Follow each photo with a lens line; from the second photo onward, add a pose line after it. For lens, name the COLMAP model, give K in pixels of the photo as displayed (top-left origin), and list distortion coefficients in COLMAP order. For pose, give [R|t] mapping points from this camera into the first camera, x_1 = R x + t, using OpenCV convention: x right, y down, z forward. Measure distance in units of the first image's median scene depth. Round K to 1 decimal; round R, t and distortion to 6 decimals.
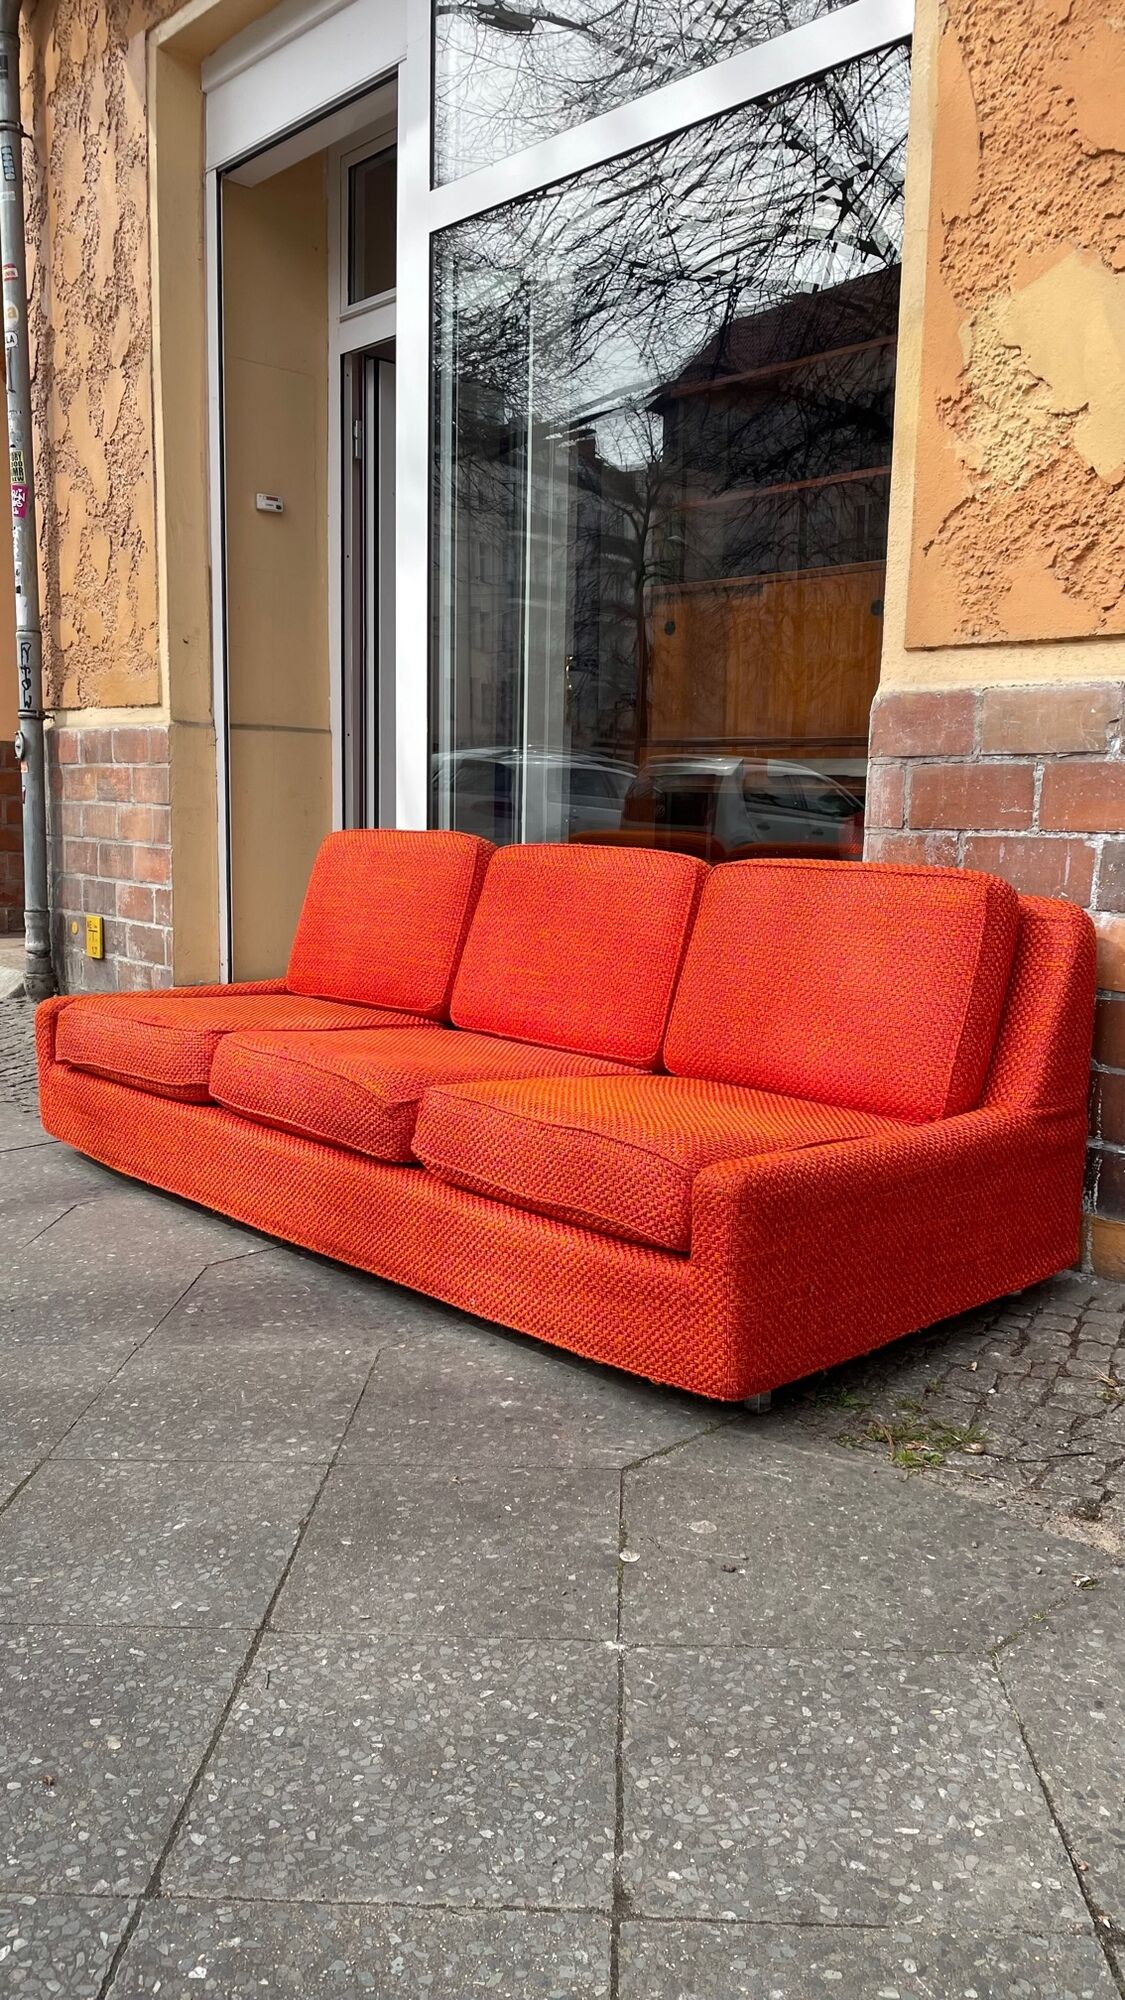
lens RADIAL K [[1512.2, 0, 548.4], [0, 1512.2, 1016.9], [0, 0, 1]] dist [0.090647, -0.119307]
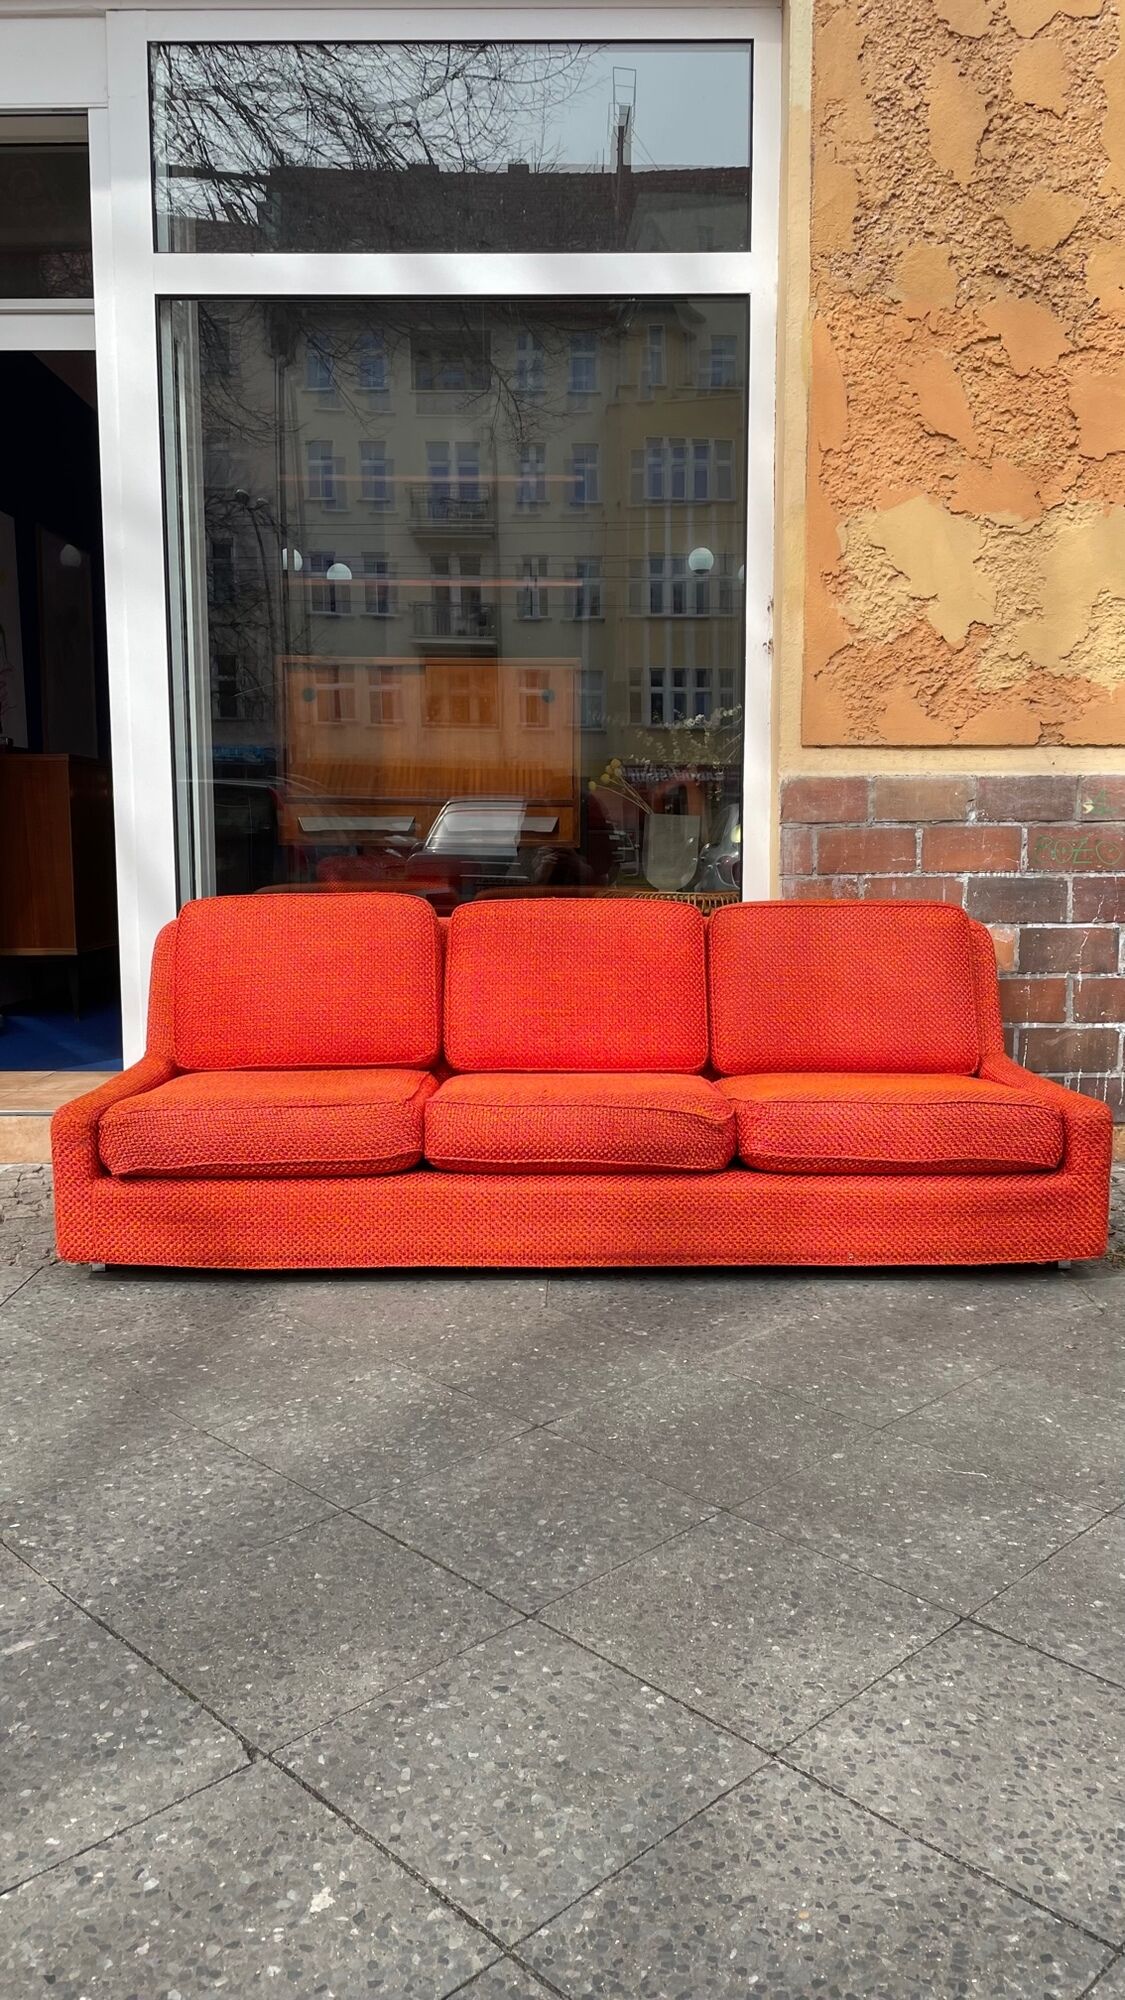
lens RADIAL K [[1512.2, 0, 553.6], [0, 1512.2, 987.9], [0, 0, 1]] dist [0.090647, -0.119307]
pose [[0.675936, -0.097282, 0.730511, -1.014597], [0.122797, 0.992259, 0.018516, -0.081802], [-0.726658, 0.077189, 0.682650, 0.257883]]
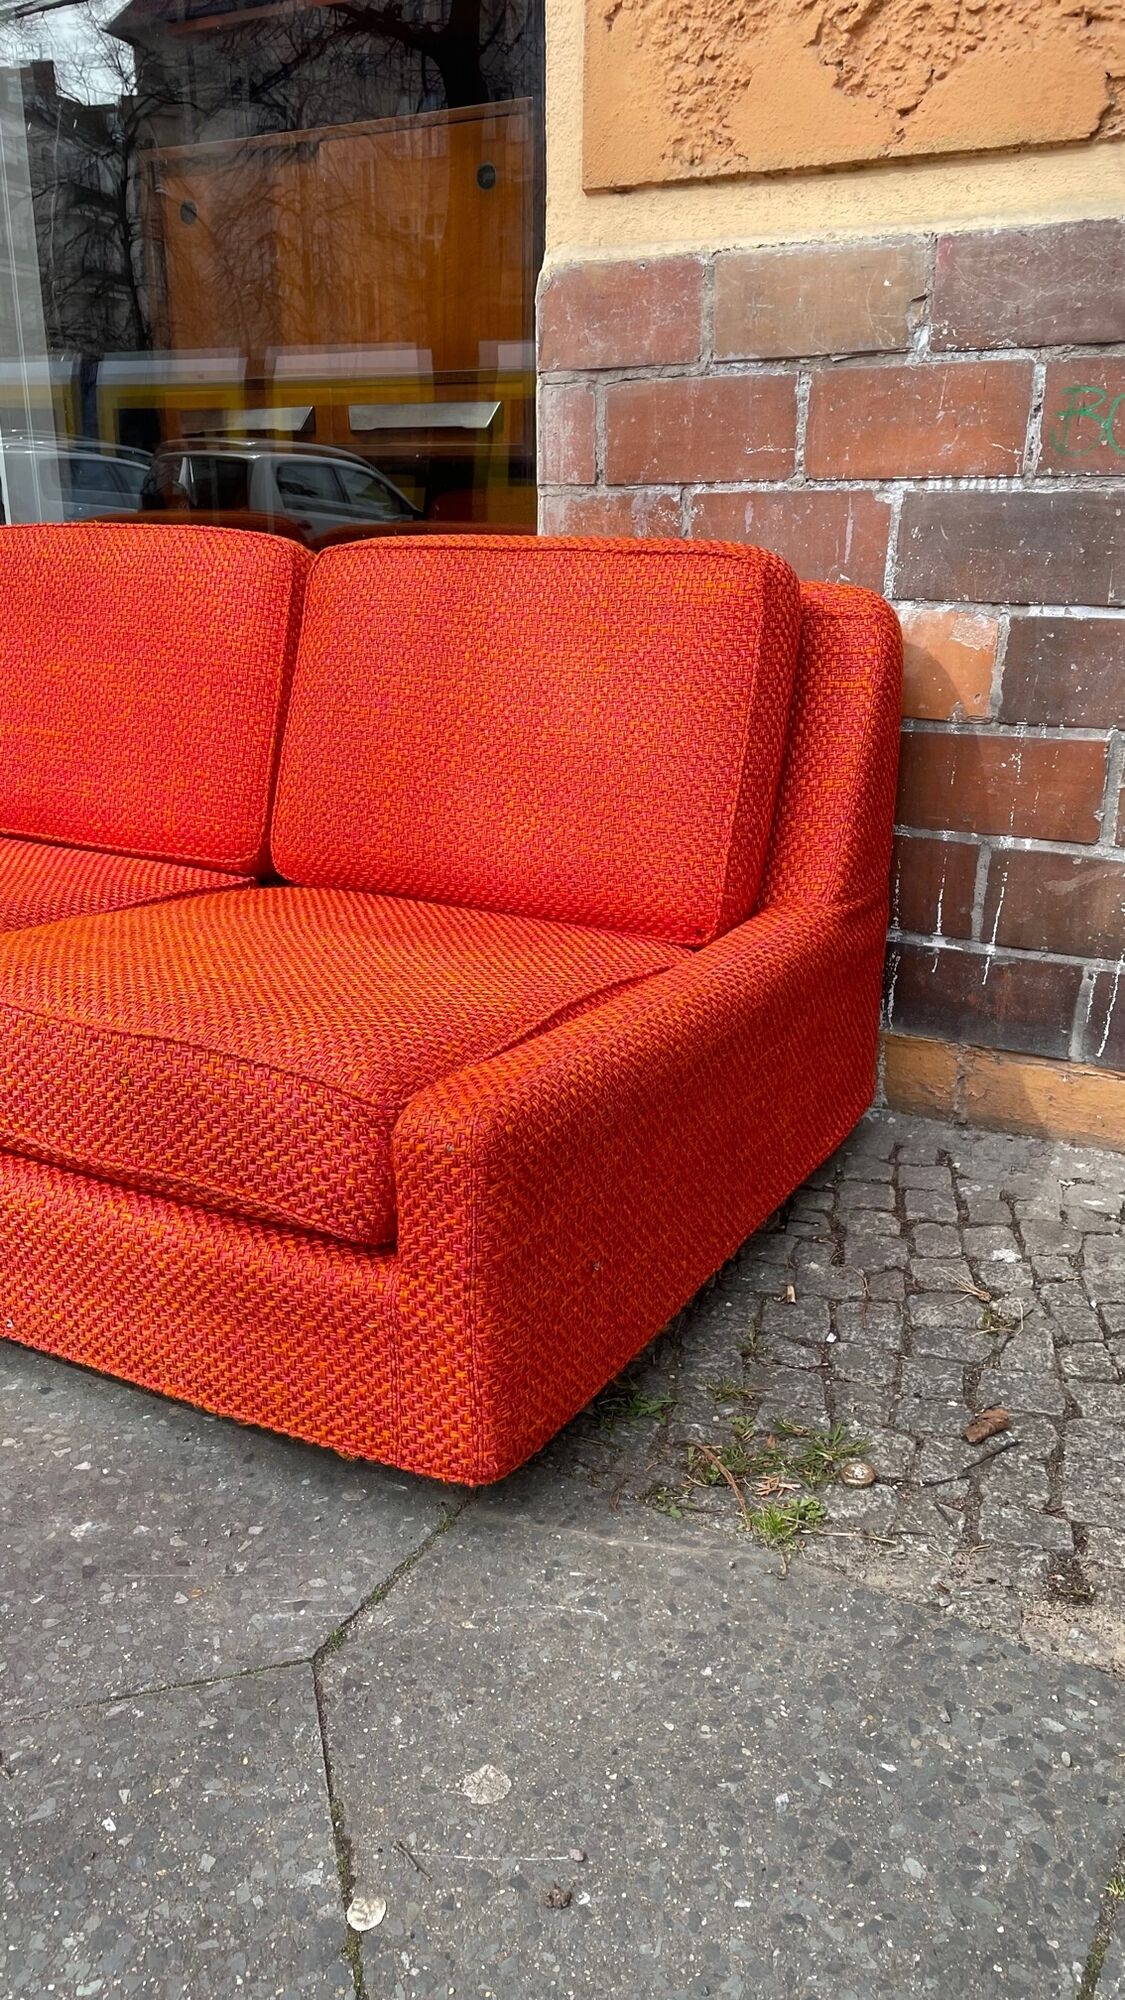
lens RADIAL K [[1512.2, 0, 562.5], [0, 1512.2, 1015.6], [0, 0, 1]] dist [0.090647, -0.119307]
pose [[0.952730, -0.113113, 0.281976, 0.002786], [0.060239, 0.980013, 0.189593, -0.024931], [-0.297785, -0.163645, 0.940502, 0.359222]]
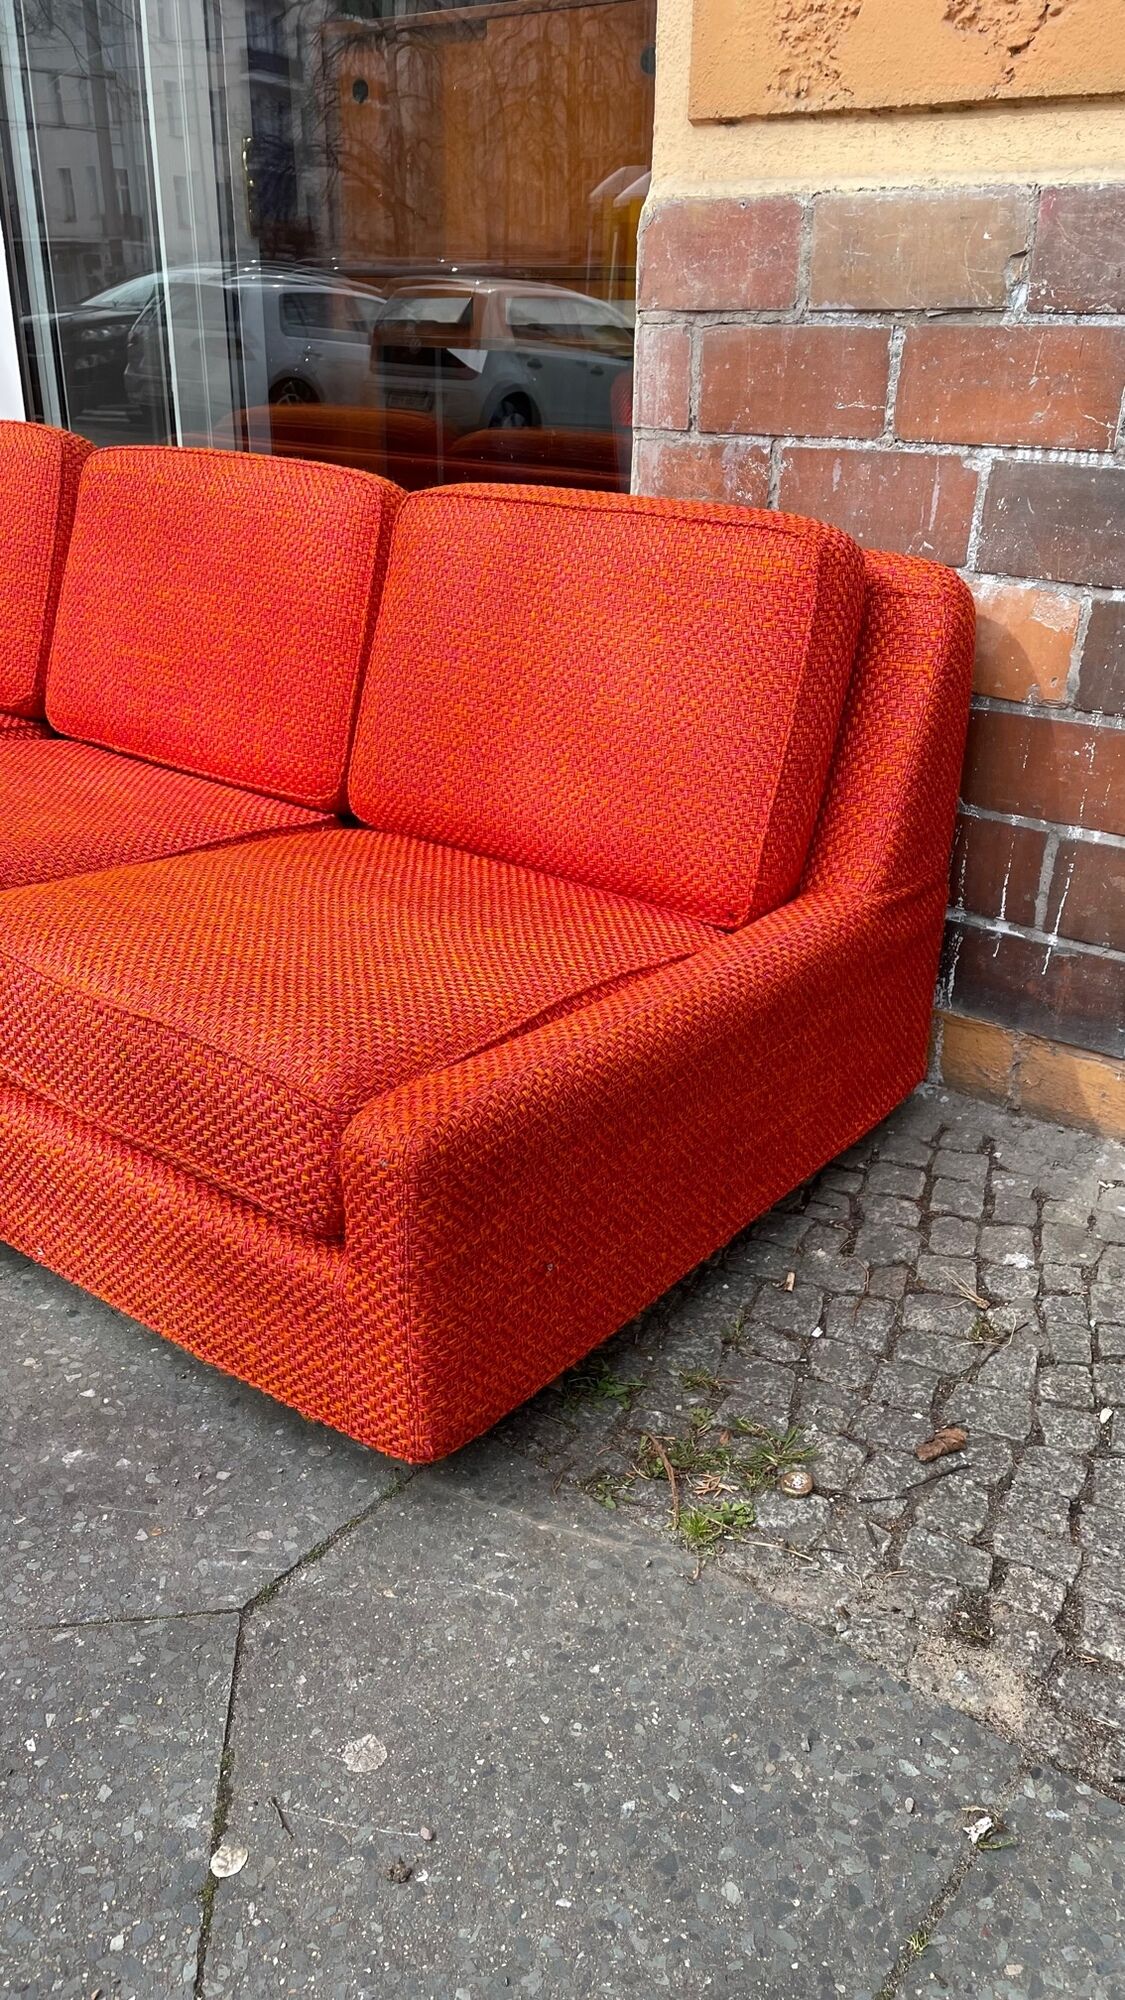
lens RADIAL K [[1512.2, 0, 576.3], [0, 1512.2, 1004.7], [0, 0, 1]] dist [0.090647, -0.119307]
pose [[0.987404, -0.067385, 0.143149, 0.080306], [0.025917, 0.961435, 0.273810, -0.073484], [-0.156080, -0.266651, 0.951071, 0.341879]]
